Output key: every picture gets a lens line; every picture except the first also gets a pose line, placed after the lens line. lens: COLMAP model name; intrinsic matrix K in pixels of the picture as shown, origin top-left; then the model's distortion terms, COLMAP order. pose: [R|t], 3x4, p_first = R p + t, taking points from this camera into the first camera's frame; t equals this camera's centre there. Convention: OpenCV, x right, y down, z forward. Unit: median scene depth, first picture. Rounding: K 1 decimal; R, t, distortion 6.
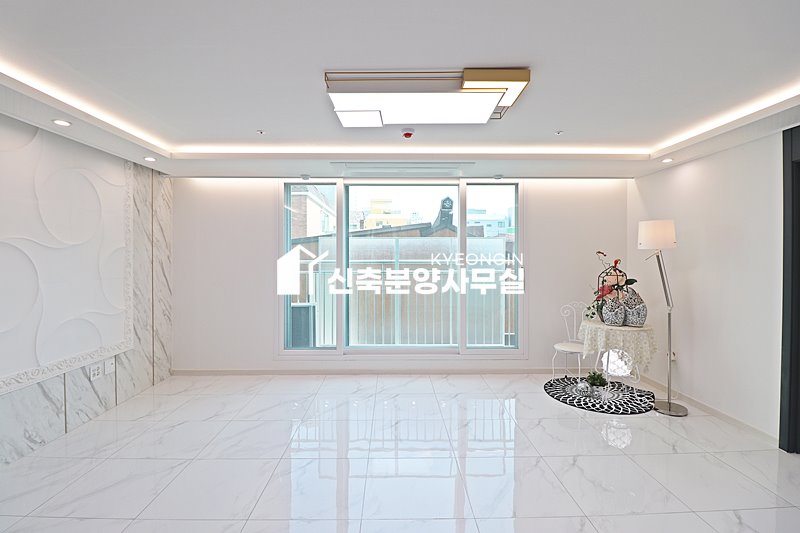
lens RADIAL K [[369.4, 0, 396.6], [0, 369.4, 257.9], [0, 0, 1]] dist [-0.000883, -0.014614]
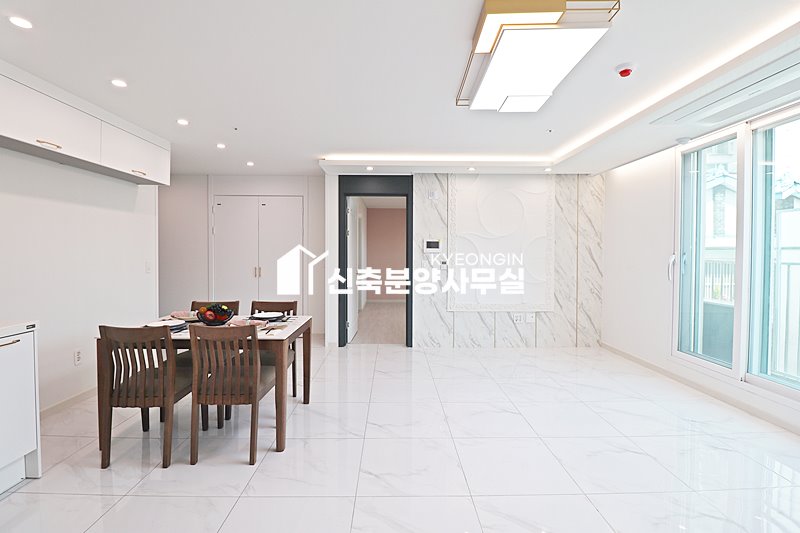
lens RADIAL K [[369.4, 0, 396.6], [0, 369.4, 257.9], [0, 0, 1]] dist [-0.000883, -0.014614]
pose [[-0.003190, 0.015804, -0.999870, 0.605586], [-0.004909, 0.999863, 0.015820, 0.030051], [0.999983, 0.004959, -0.003112, 0.408594]]
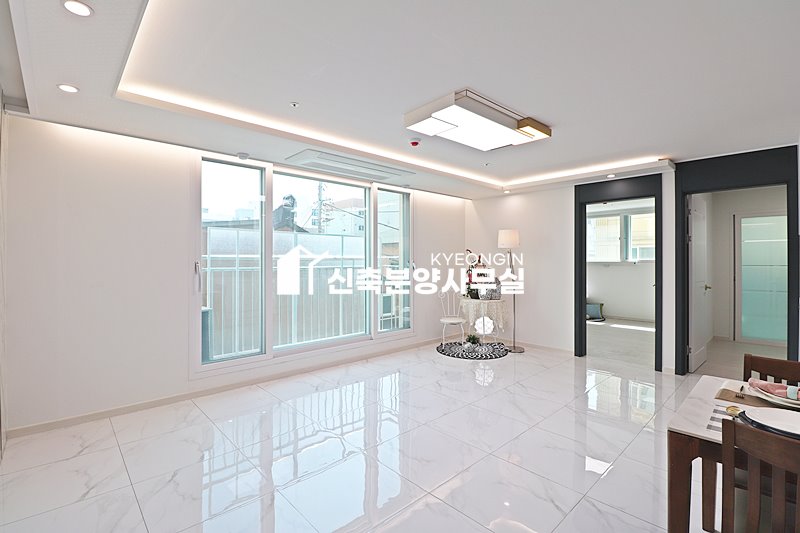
lens RADIAL K [[369.4, 0, 396.6], [0, 369.4, 257.9], [0, 0, 1]] dist [-0.000883, -0.014614]
pose [[0.739317, 0.006042, 0.673331, -0.603176], [0.000364, 0.999956, -0.009373, 0.027866], [-0.673358, 0.007175, 0.739282, 0.141013]]
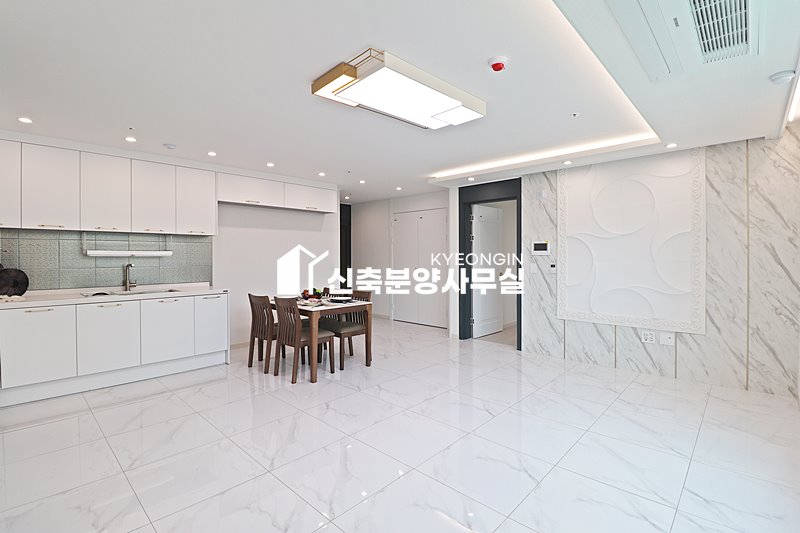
lens RADIAL K [[369.4, 0, 396.6], [0, 369.4, 257.9], [0, 0, 1]] dist [-0.000883, -0.014614]
pose [[-0.700191, 0.007435, -0.713917, 0.530943], [0.003692, 0.999970, 0.006793, 0.030482], [0.713946, 0.002120, -0.700197, 1.046619]]
